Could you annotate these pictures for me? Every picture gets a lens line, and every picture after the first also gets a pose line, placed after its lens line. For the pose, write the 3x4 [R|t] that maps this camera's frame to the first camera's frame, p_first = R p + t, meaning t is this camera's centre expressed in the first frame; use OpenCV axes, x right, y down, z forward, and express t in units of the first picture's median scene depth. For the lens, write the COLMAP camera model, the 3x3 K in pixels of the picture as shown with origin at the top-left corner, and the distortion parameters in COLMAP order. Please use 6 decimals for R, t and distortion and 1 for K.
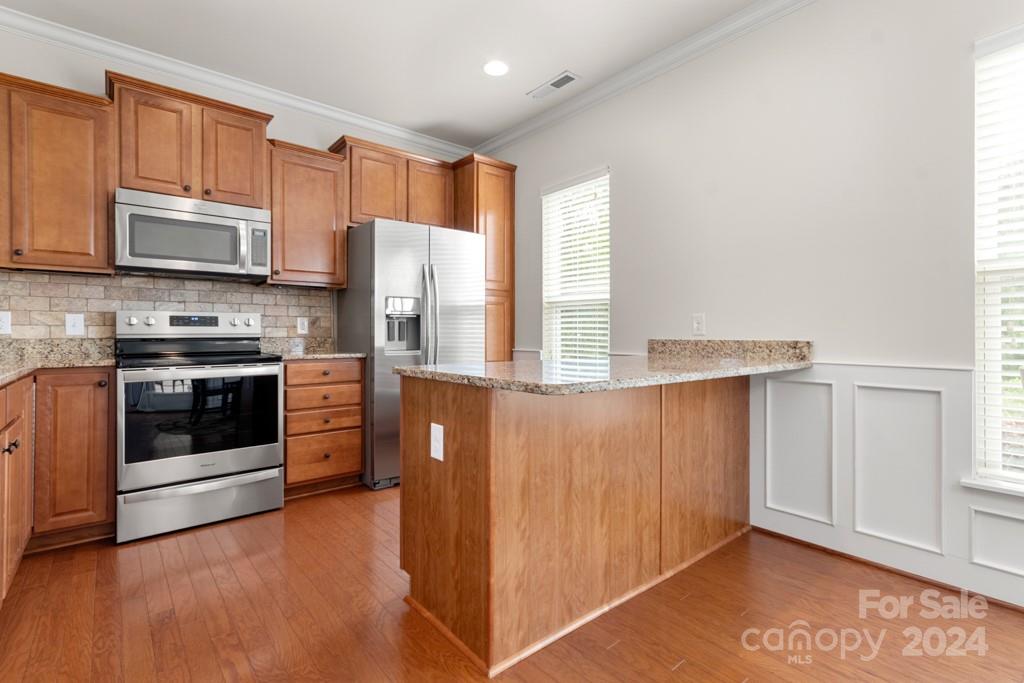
lens RADIAL K [[489.9, 0, 512.7], [0, 489.9, 334.4], [0, 0, 1]] dist [0.004995, 0.002279]
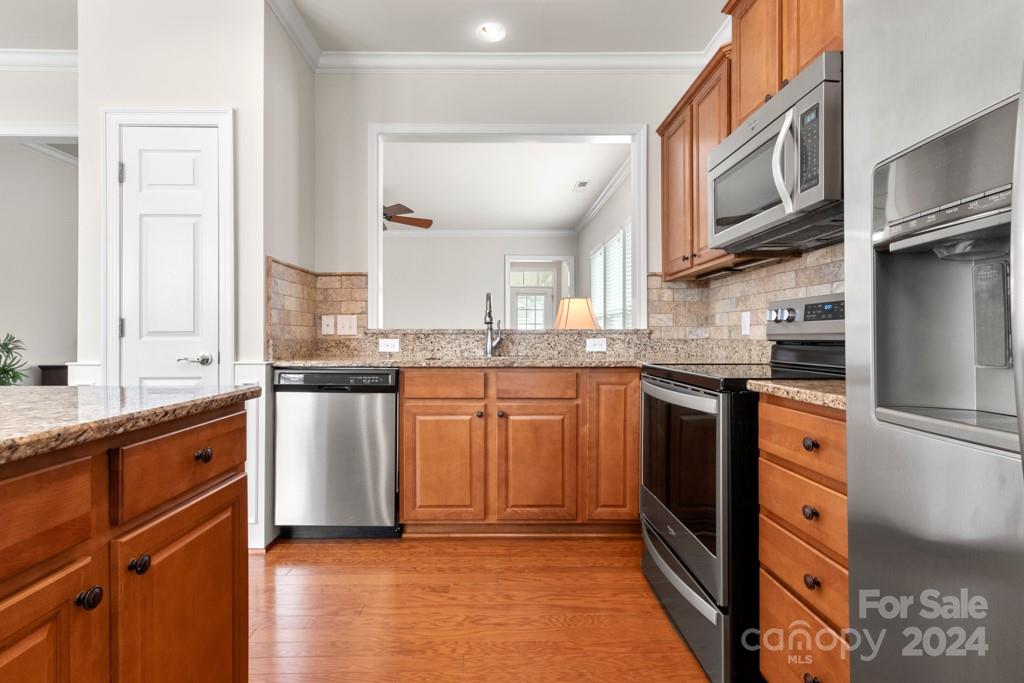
lens RADIAL K [[489.9, 0, 509.4], [0, 489.9, 337.6], [0, 0, 1]] dist [0.004995, 0.002279]
pose [[-0.620932, -0.000317, -0.783864, 0.026624], [-0.009094, 0.999936, 0.006799, 0.002821], [0.783811, 0.011350, -0.620895, 1.072154]]
